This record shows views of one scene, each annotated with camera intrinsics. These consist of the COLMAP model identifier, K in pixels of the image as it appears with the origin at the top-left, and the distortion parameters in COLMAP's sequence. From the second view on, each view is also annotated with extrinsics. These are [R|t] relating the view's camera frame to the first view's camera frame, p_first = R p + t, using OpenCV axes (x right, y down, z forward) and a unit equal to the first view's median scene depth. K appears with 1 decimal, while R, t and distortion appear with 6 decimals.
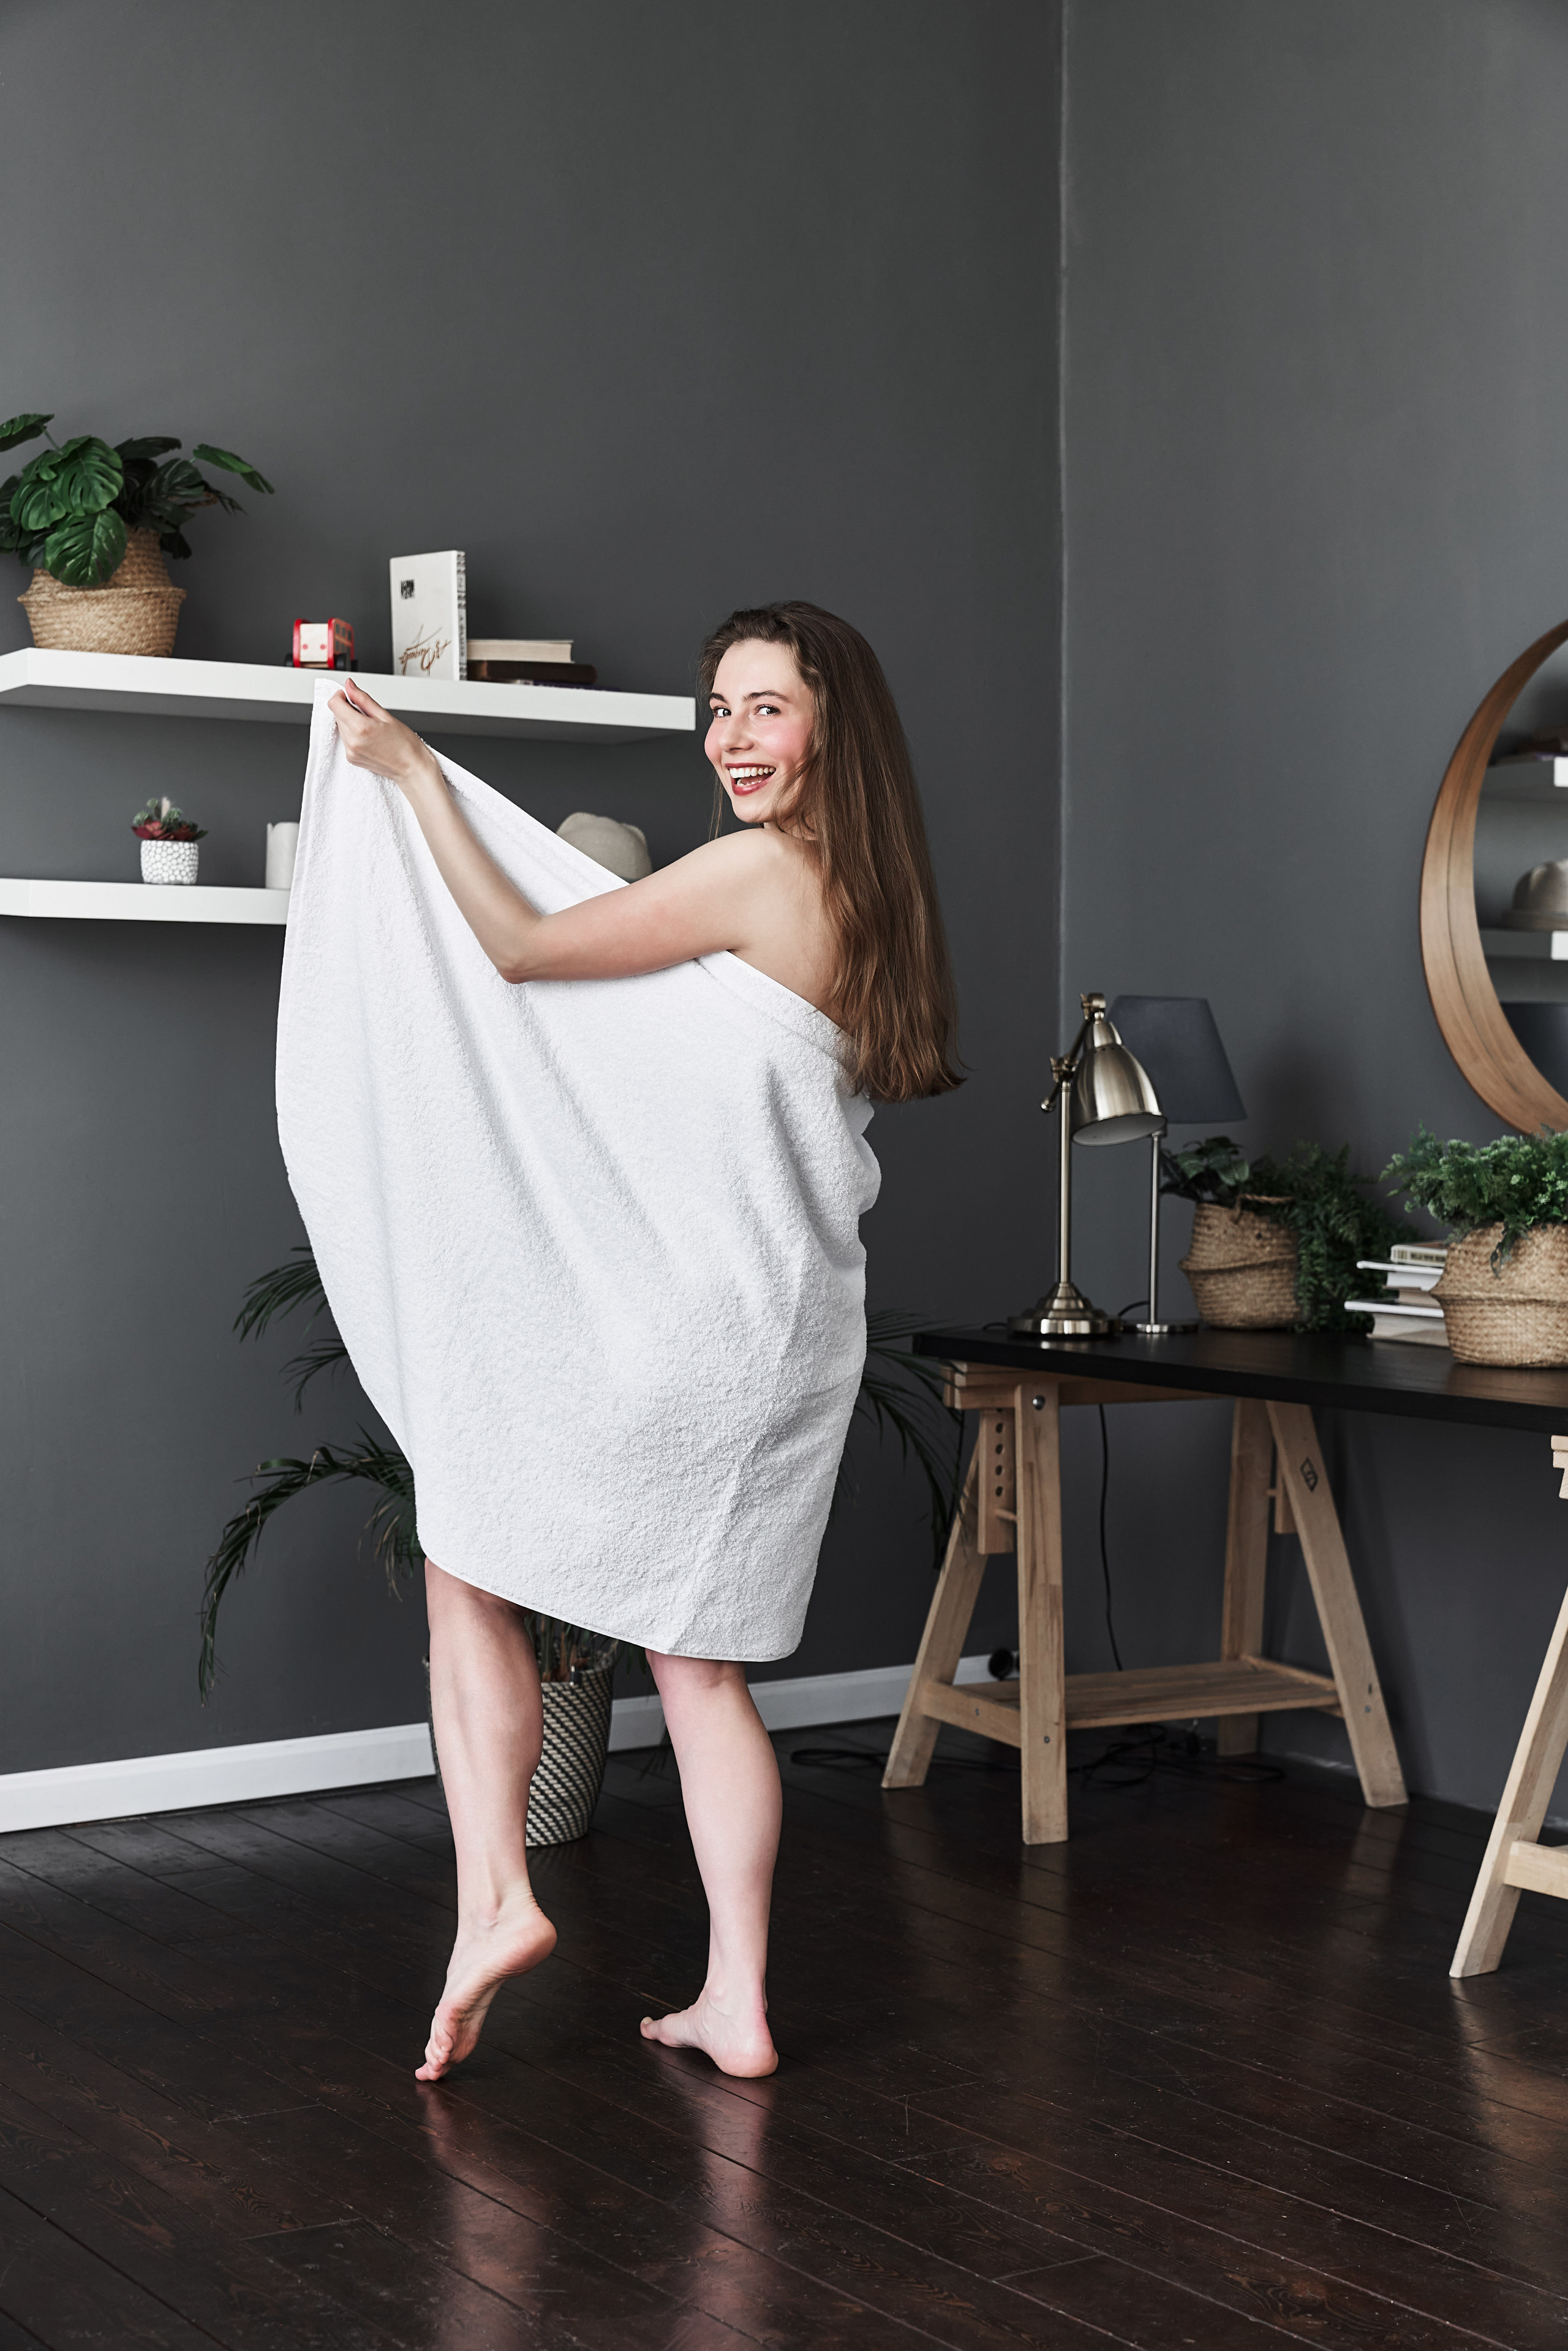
lens RADIAL K [[3650.3, 0, 790.3], [0, 3650.3, 1176.6], [0, 0, 1]] dist [0.016527, 0.000000]
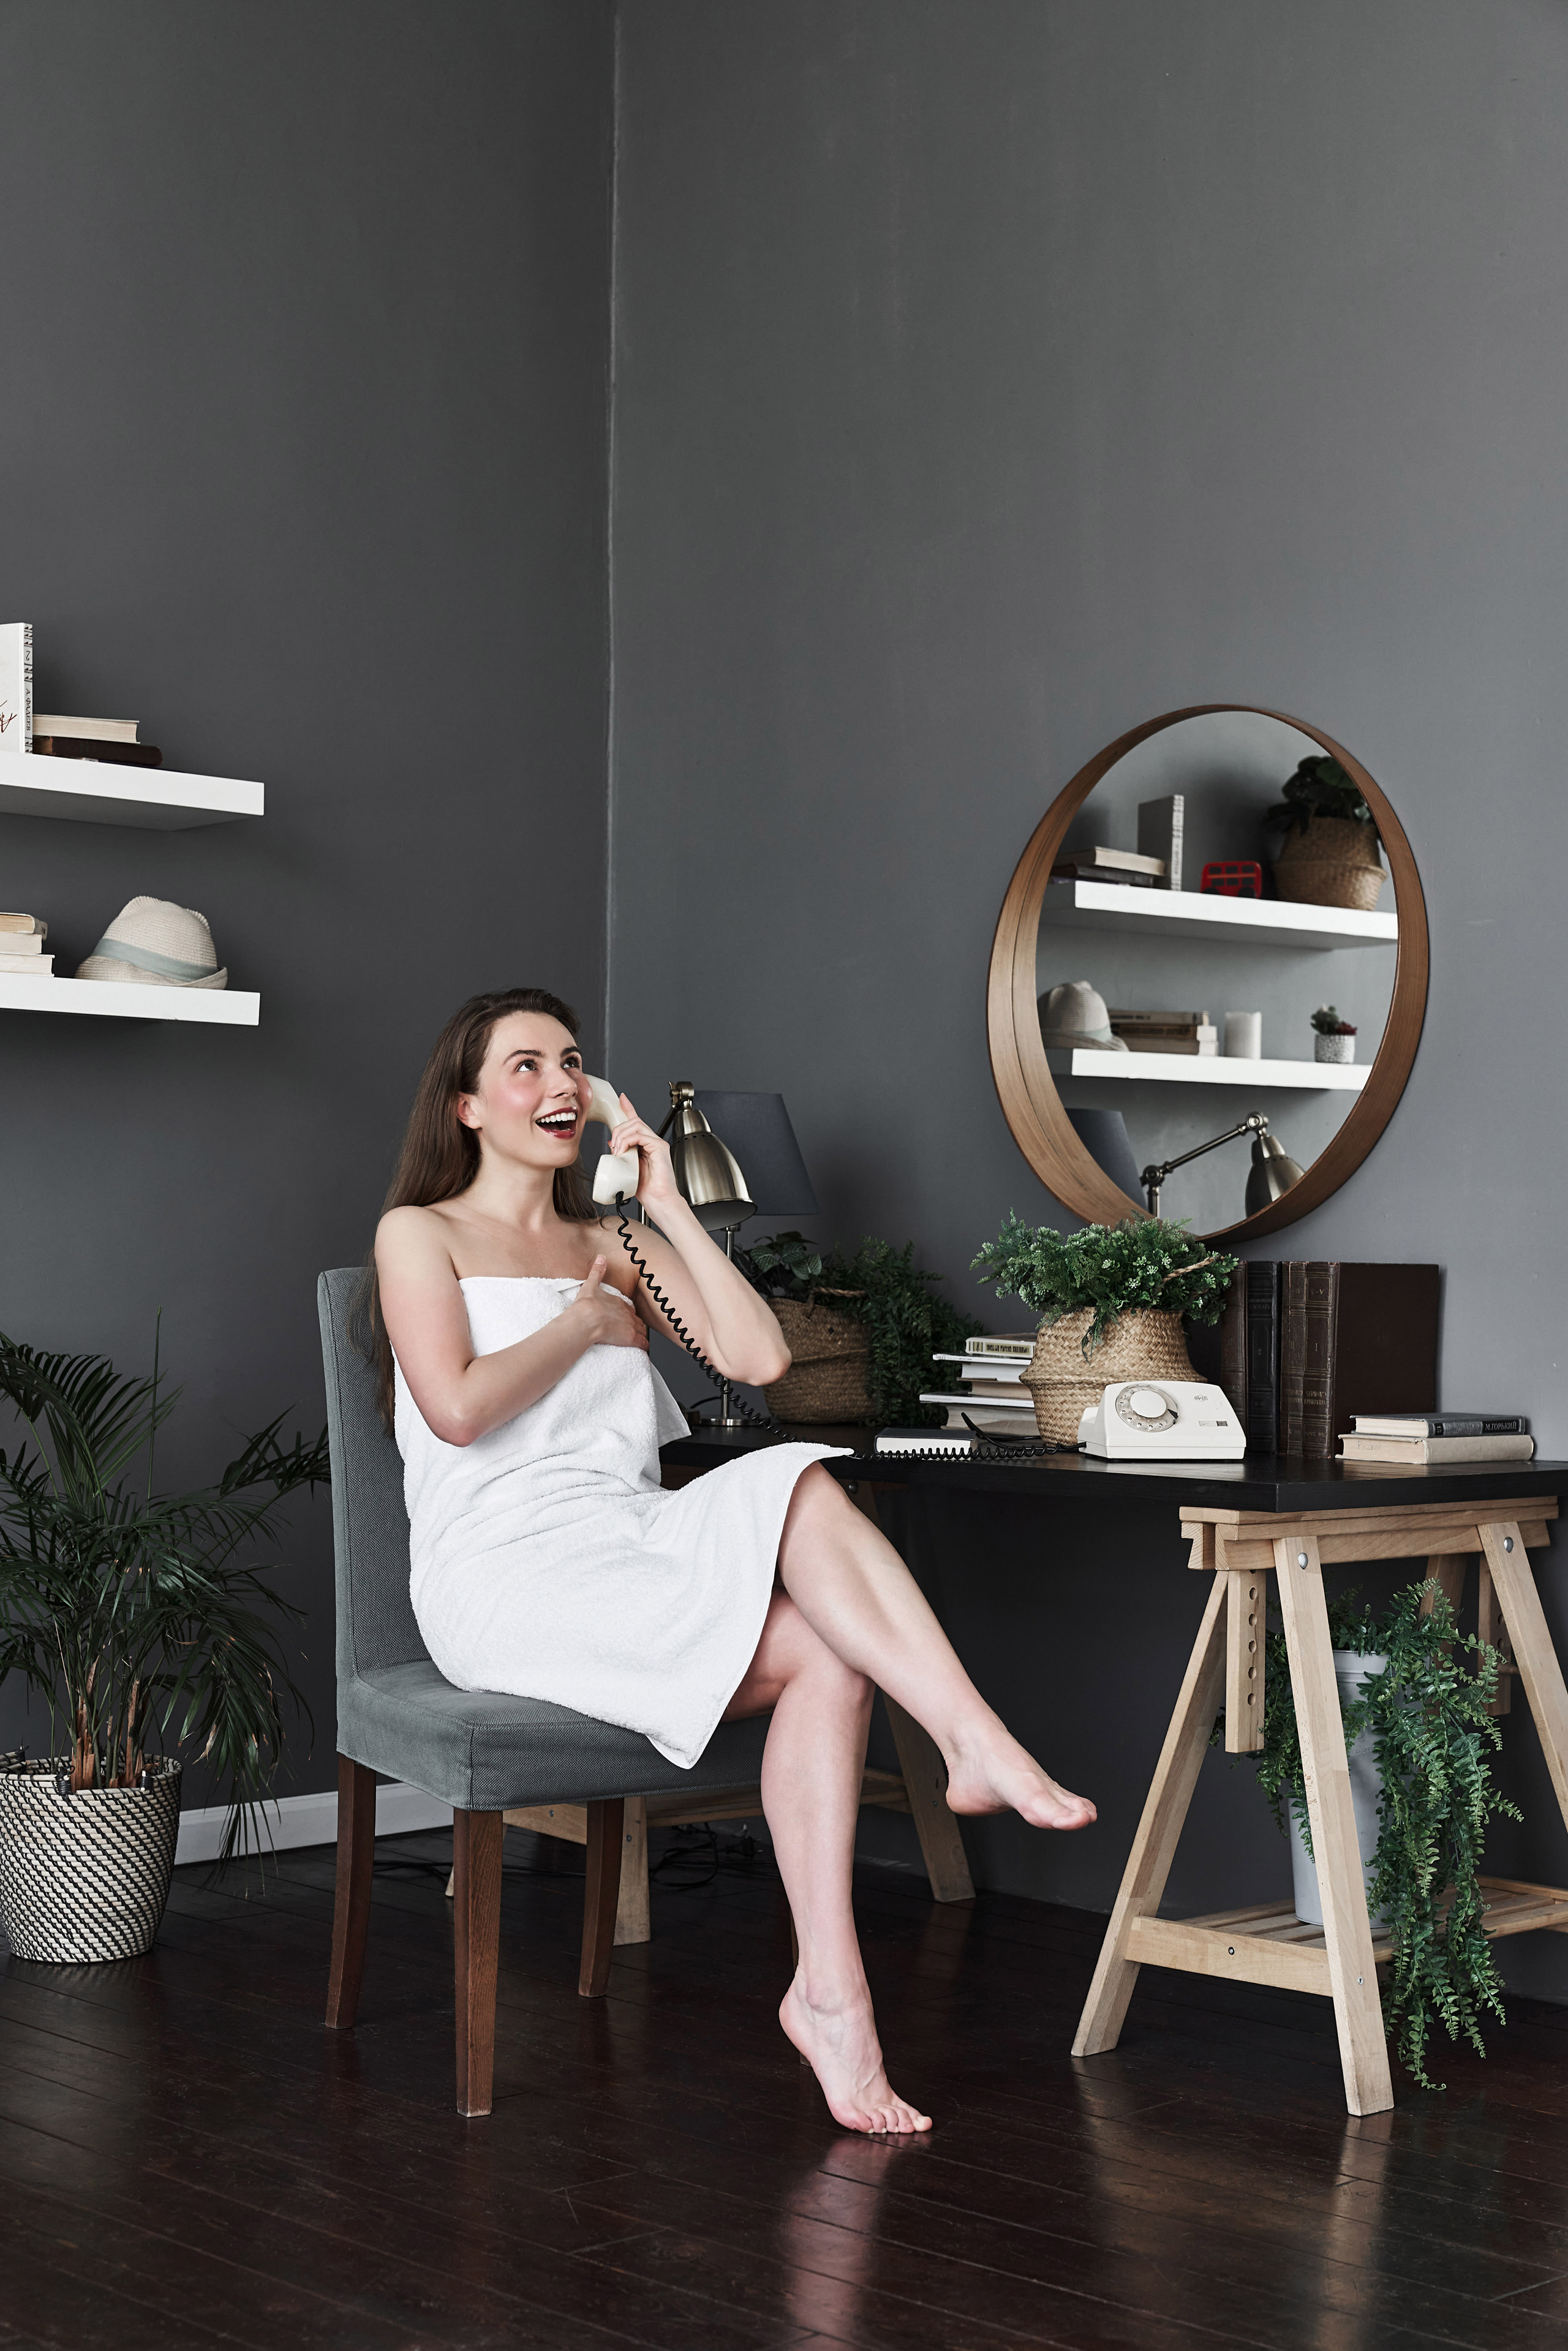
lens RADIAL K [[3549.0, 0, 769.8], [0, 3549.0, 1170.4], [0, 0, 1]] dist [0.015645, 0.000000]
pose [[0.984362, 0.011494, 0.175782, -0.063484], [-0.002214, 0.998597, -0.052898, 0.025330], [-0.176143, 0.051682, 0.983007, 0.043534]]
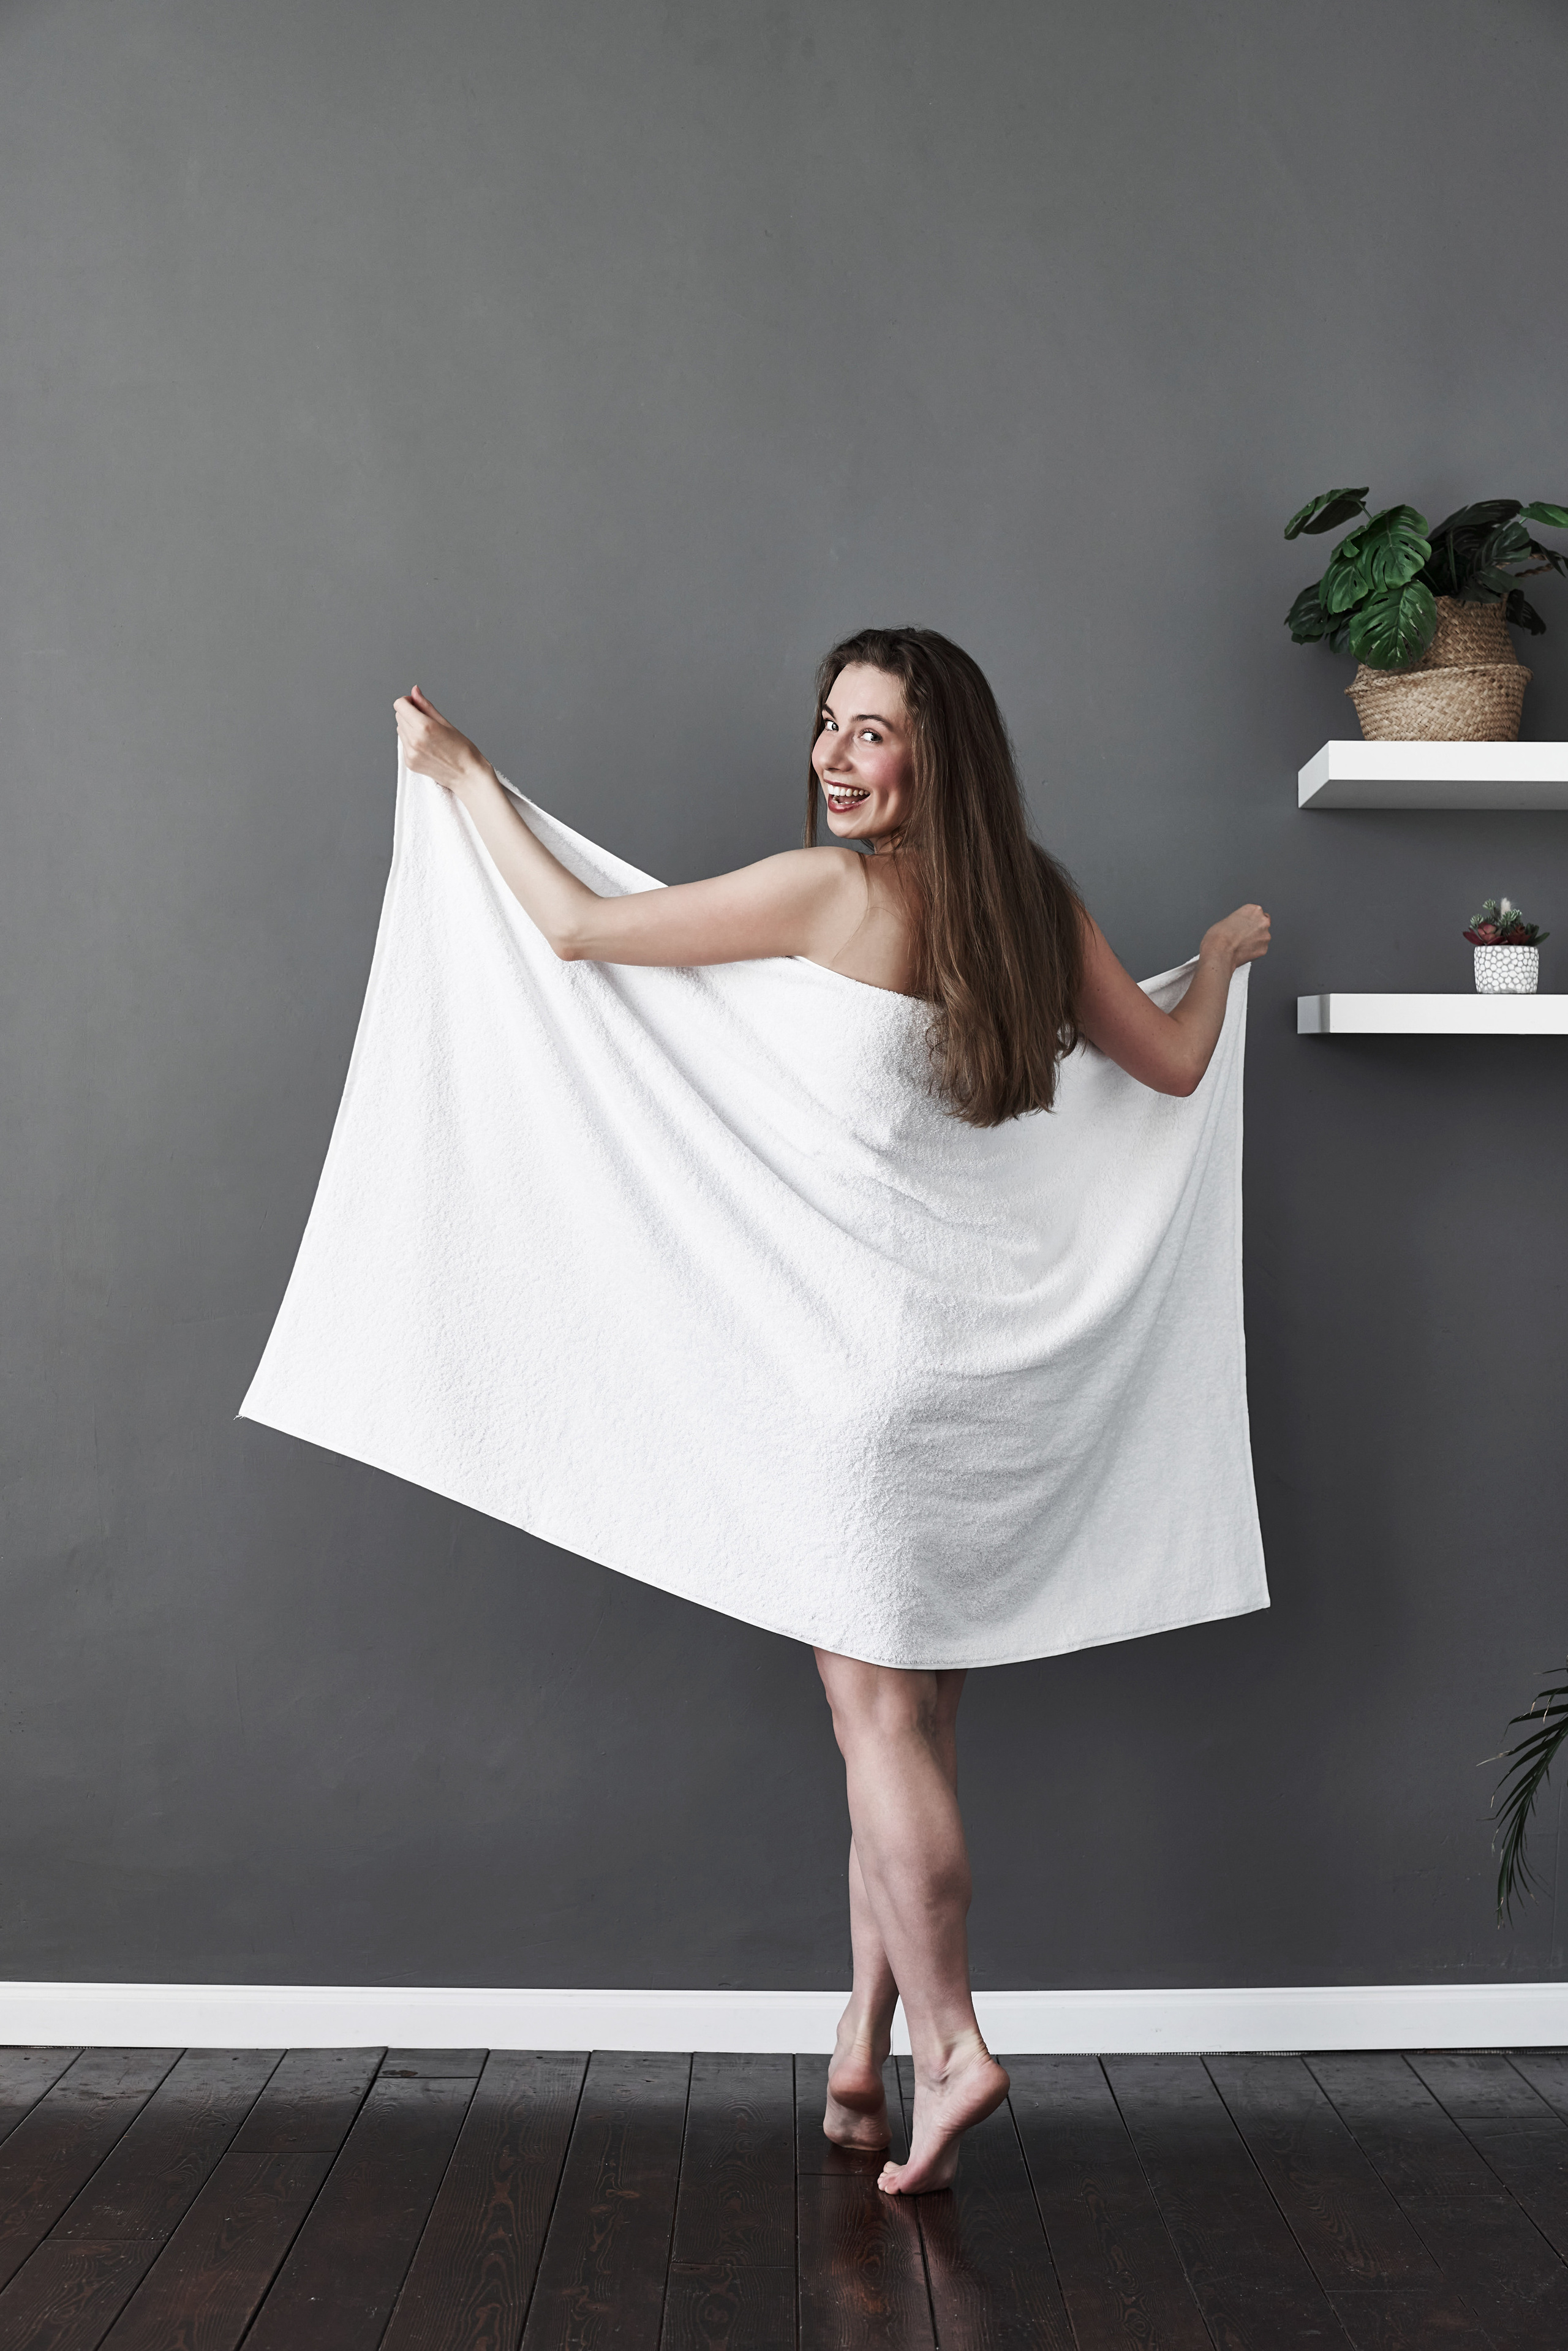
lens RADIAL K [[3571.2, 0, 769.8], [0, 3571.2, 1166.0], [0, 0, 1]] dist [-0.026955, 0.000000]
pose [[0.838658, -0.020183, -0.544284, 0.151868], [-0.013215, 0.998265, -0.057379, 0.014037], [0.544498, 0.055314, 0.836936, 0.176923]]
